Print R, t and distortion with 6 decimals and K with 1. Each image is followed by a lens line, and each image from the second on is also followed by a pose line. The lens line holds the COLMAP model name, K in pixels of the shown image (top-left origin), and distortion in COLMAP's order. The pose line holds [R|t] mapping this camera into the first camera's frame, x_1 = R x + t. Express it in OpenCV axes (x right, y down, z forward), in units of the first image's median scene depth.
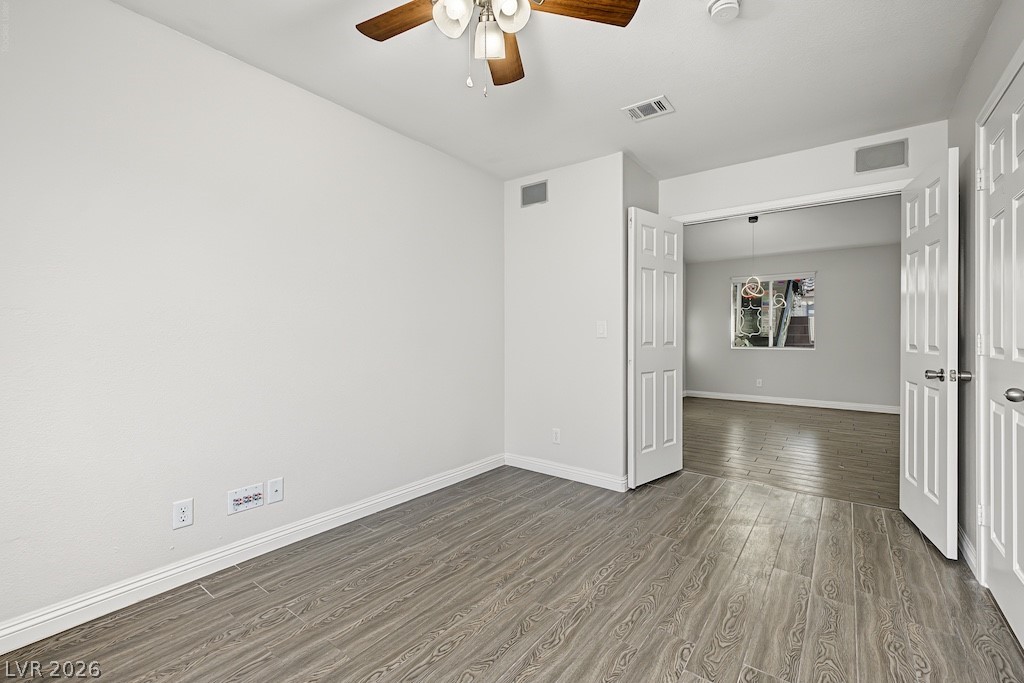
lens RADIAL K [[434.3, 0, 517.0], [0, 434.3, 335.3], [0, 0, 1]] dist [-0.000673, -0.000027]
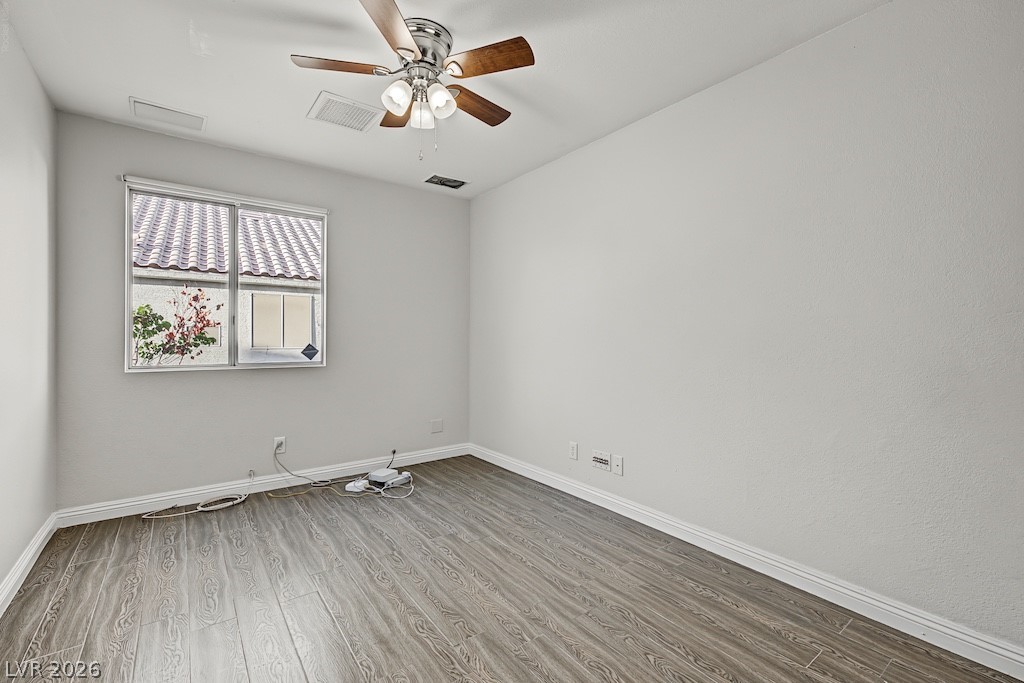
lens RADIAL K [[450.8, 0, 507.1], [0, 450.8, 333.8], [0, 0, 1]] dist [0.000994, -0.000217]
pose [[-0.290703, -0.010296, -0.956758, 0.868255], [-0.008132, 0.999933, -0.008289, -0.001214], [0.956779, 0.005371, -0.290767, 1.216390]]
